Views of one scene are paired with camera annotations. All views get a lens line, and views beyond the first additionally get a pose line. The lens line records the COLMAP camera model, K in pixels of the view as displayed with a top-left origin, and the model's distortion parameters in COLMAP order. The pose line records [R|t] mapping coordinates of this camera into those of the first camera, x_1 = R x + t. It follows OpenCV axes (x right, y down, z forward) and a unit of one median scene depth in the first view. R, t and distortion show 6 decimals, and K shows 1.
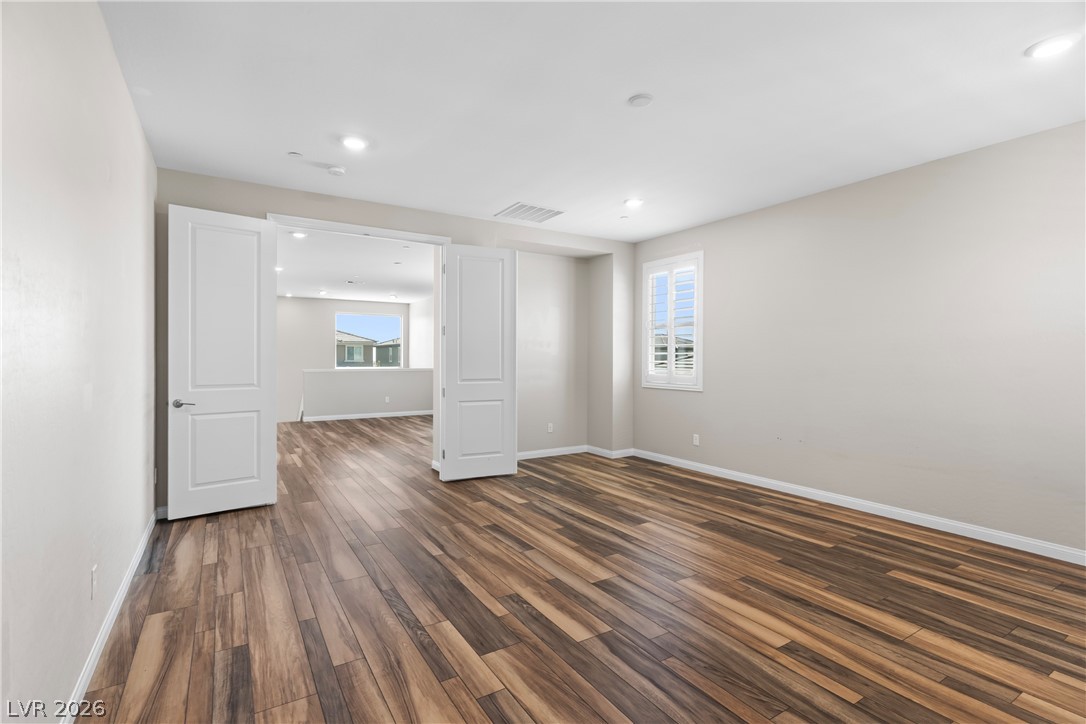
lens RADIAL K [[512.6, 0, 543.8], [0, 512.6, 360.1], [0, 0, 1]] dist [0.000969, 0.001537]
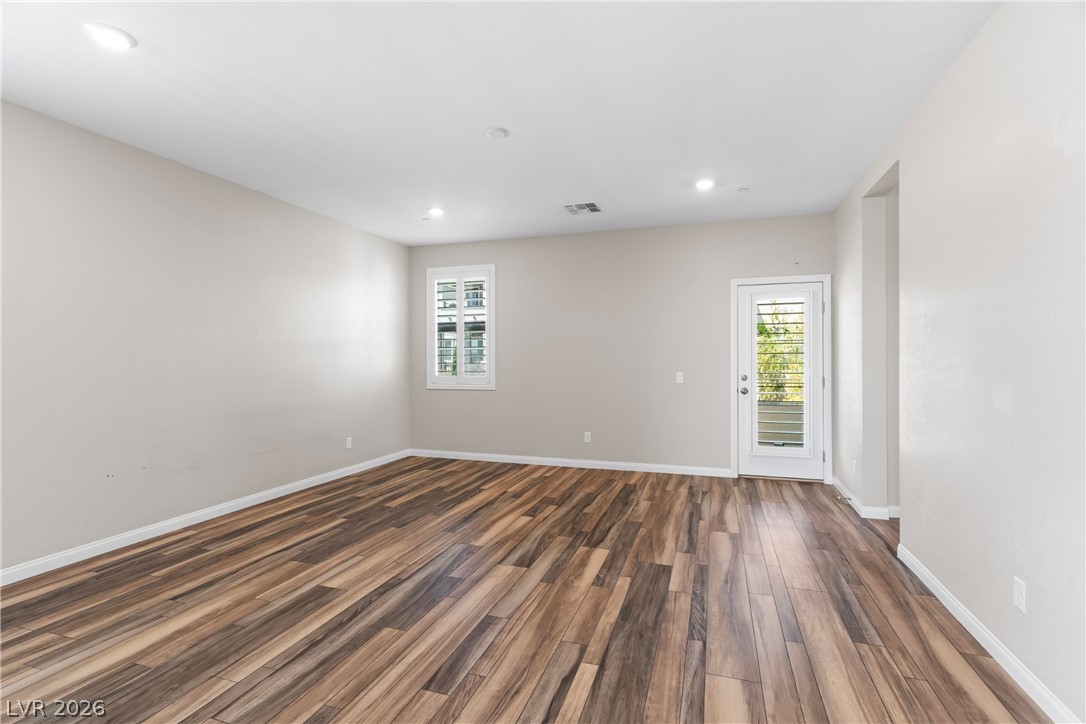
lens RADIAL K [[512.6, 0, 543.8], [0, 512.6, 360.1], [0, 0, 1]] dist [0.000969, 0.001537]
pose [[-0.636958, -0.004405, 0.770886, -0.652118], [0.004345, 0.999947, 0.009303, -0.011320], [-0.770886, 0.009275, -0.636905, 1.425499]]
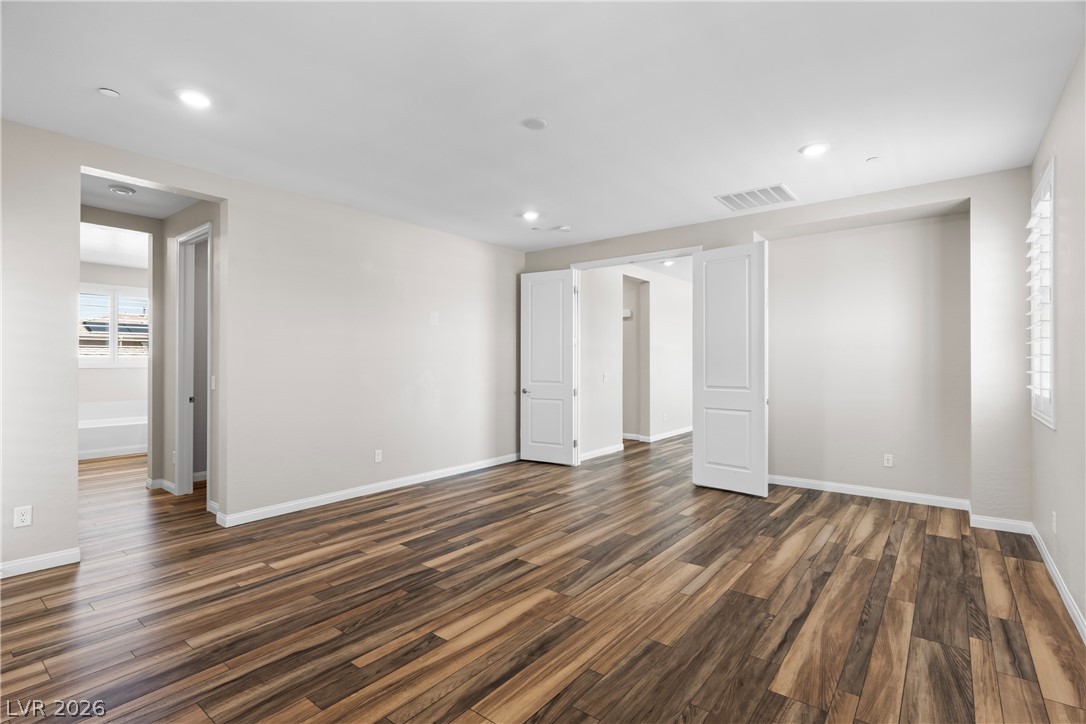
lens RADIAL K [[512.6, 0, 543.8], [0, 512.6, 360.1], [0, 0, 1]] dist [0.000969, 0.001537]
pose [[0.338637, -0.007327, -0.940889, 1.036753], [-0.004831, 0.999943, -0.009526, -0.001777], [0.940905, 0.007771, 0.338582, 0.568803]]
